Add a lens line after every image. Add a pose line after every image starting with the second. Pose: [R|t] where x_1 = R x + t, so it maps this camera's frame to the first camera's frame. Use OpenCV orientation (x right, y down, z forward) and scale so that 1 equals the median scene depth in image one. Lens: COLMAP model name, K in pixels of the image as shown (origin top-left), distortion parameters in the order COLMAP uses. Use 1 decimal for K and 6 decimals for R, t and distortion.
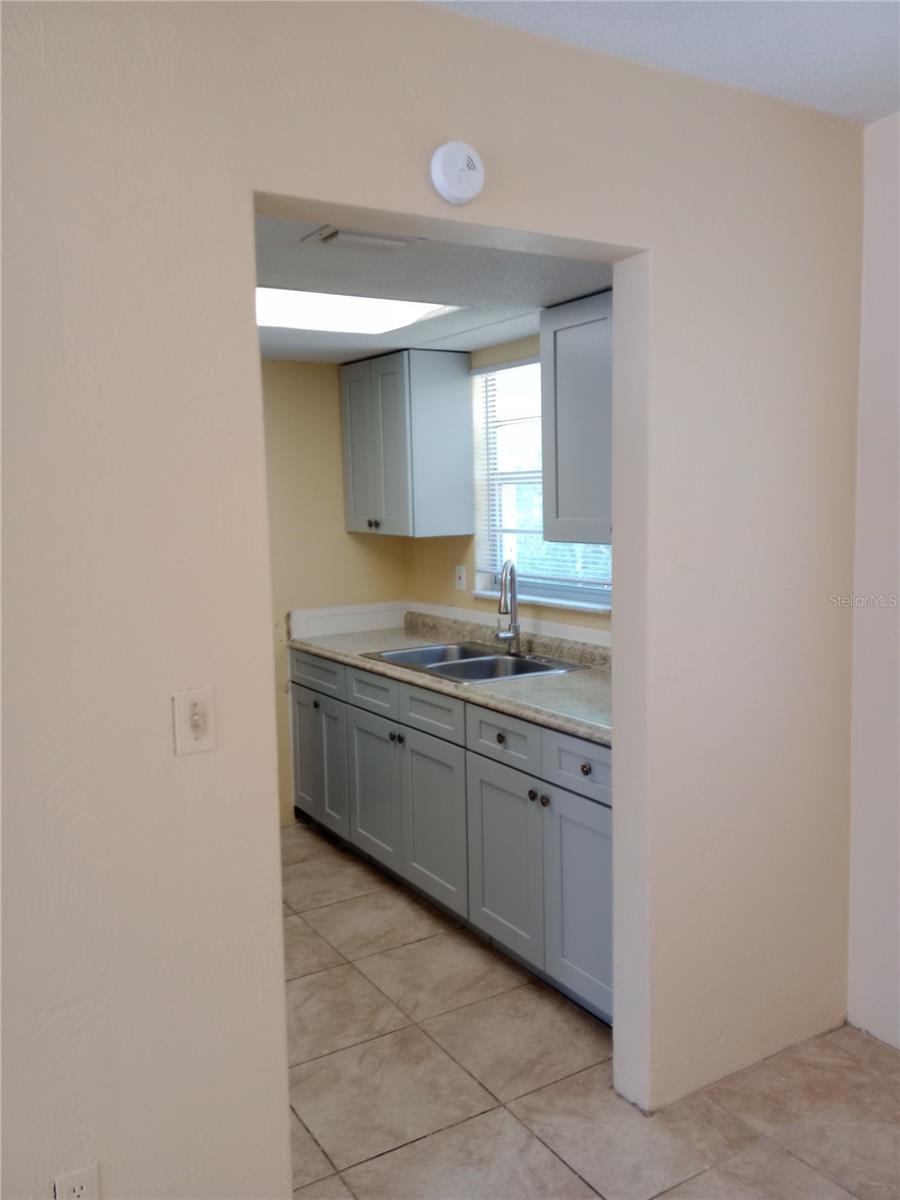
lens RADIAL K [[984.4, 0, 450.5], [0, 984.4, 600.3], [0, 0, 1]] dist [0.044432, -0.049400]
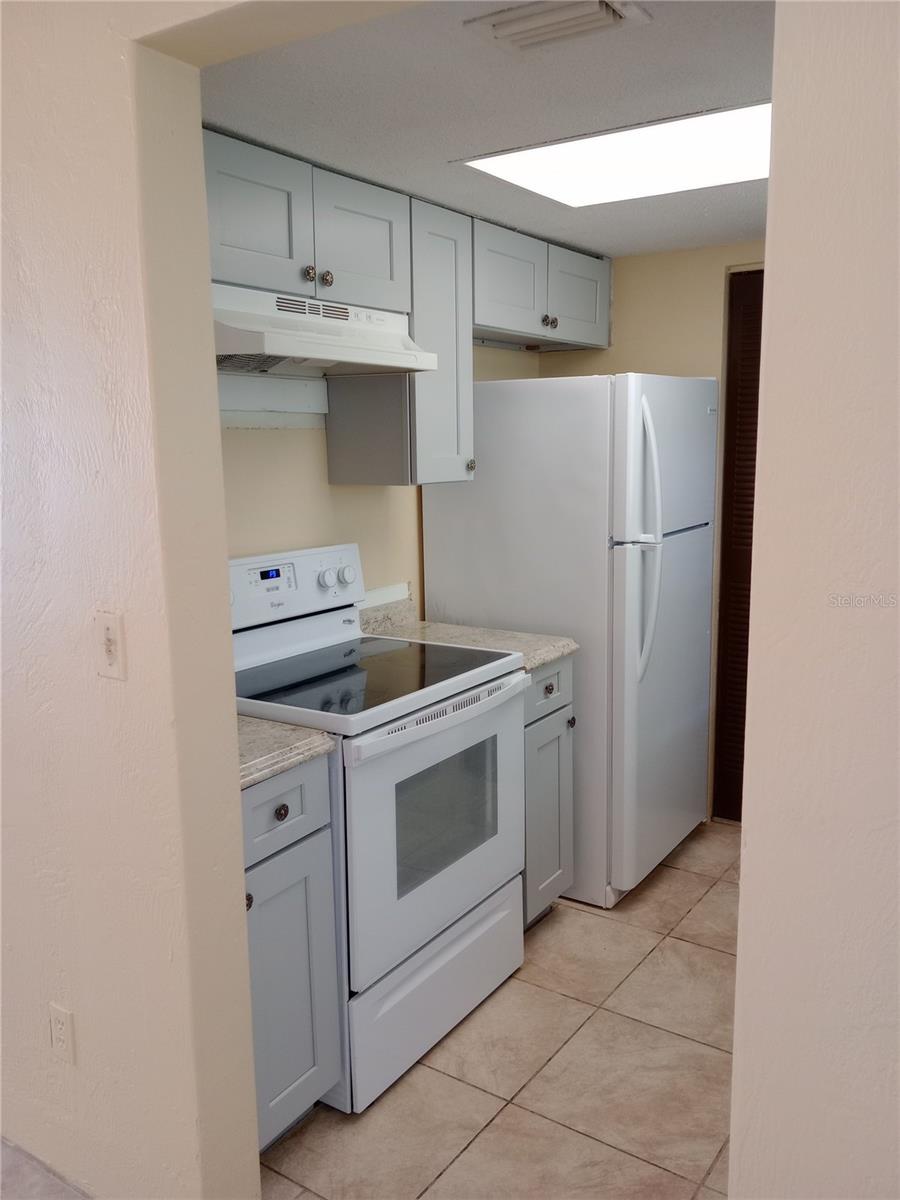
lens RADIAL K [[984.4, 0, 451.6], [0, 984.4, 598.0], [0, 0, 1]] dist [0.044432, -0.049400]
pose [[0.405106, 0.163379, -0.899554, 0.463029], [-0.093458, 0.986150, 0.137018, -0.054976], [0.909481, 0.028564, 0.414764, 0.560429]]
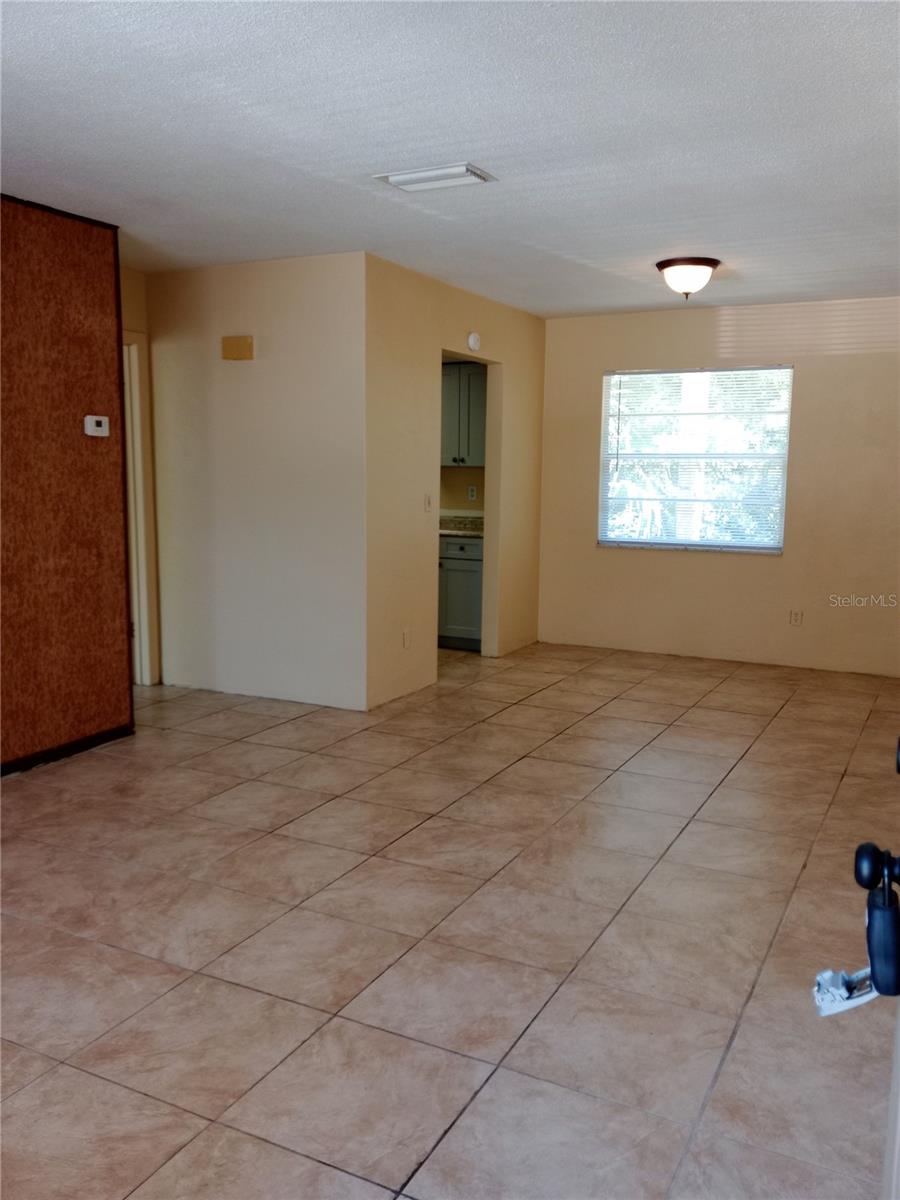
lens RADIAL K [[984.4, 0, 458.7], [0, 984.4, 597.2], [0, 0, 1]] dist [0.044432, -0.049400]
pose [[0.852072, -0.041256, 0.521796, -0.825374], [0.029380, 0.999087, 0.031017, 0.045100], [-0.522599, -0.011099, 0.852506, 0.335741]]
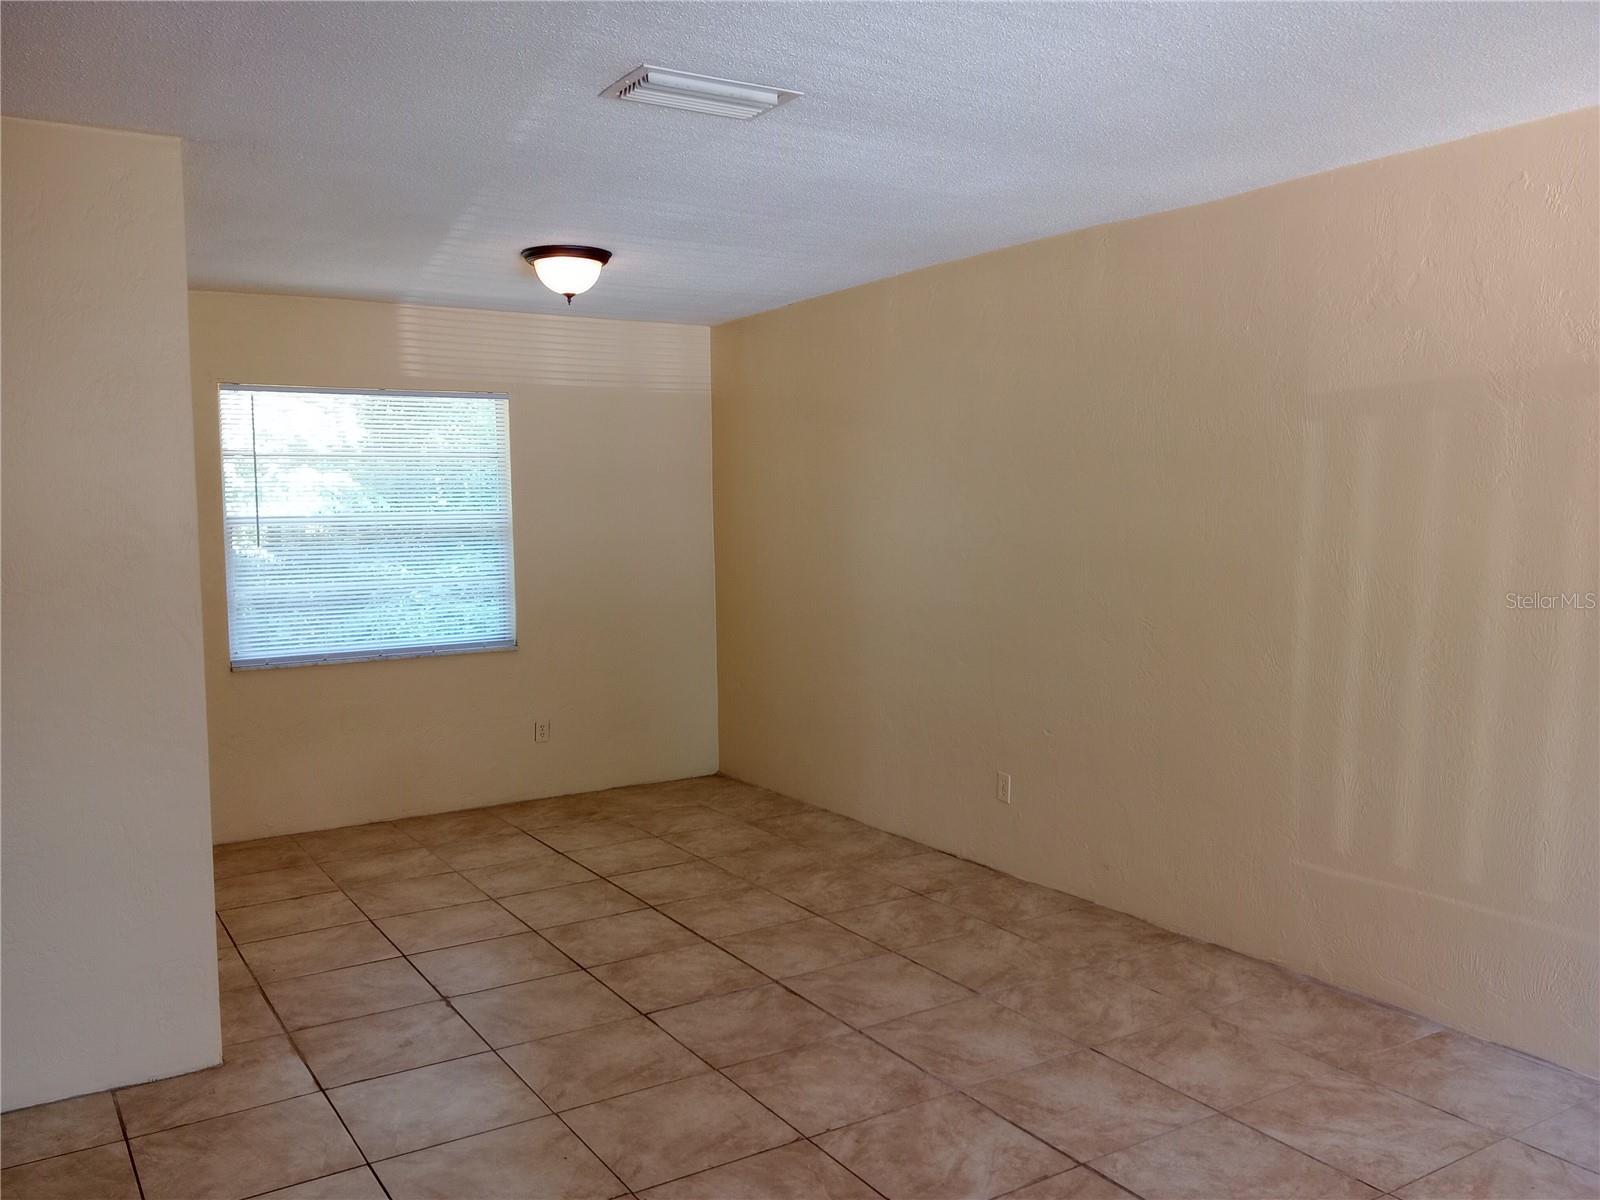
lens RADIAL K [[1312.6, 0, 802.9], [0, 1312.6, 598.8], [0, 0, 1]] dist [0.044432, -0.049400]
pose [[-0.016485, -0.057660, 0.998200, -1.234332], [0.123833, 0.990532, 0.059262, -0.125713], [-0.992166, 0.124587, -0.009189, 1.481446]]
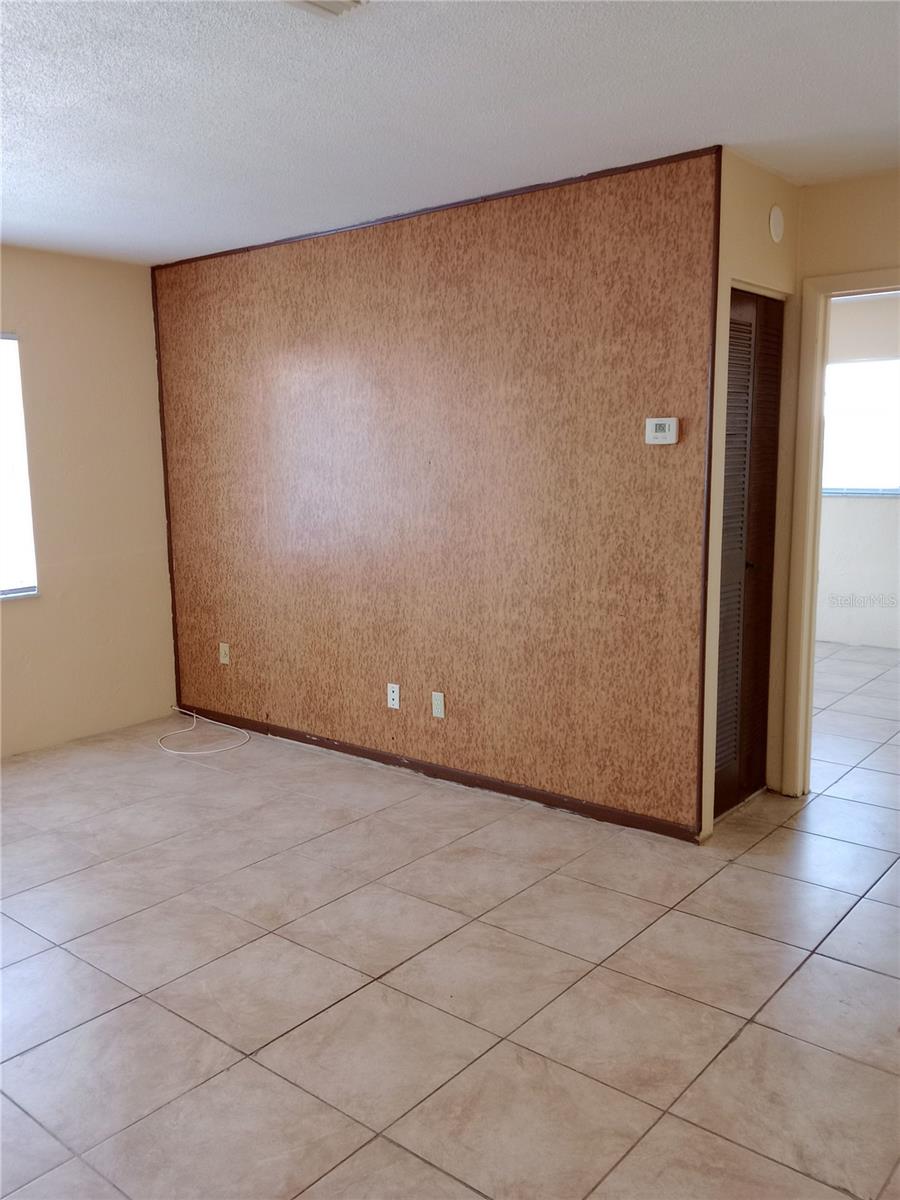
lens RADIAL K [[984.4, 0, 446.7], [0, 984.4, 602.3], [0, 0, 1]] dist [0.044432, -0.049400]
pose [[0.322031, 0.161321, -0.932884, 0.655935], [-0.092525, 0.986021, 0.138570, -0.138761], [0.942197, 0.041691, 0.332455, 1.383178]]
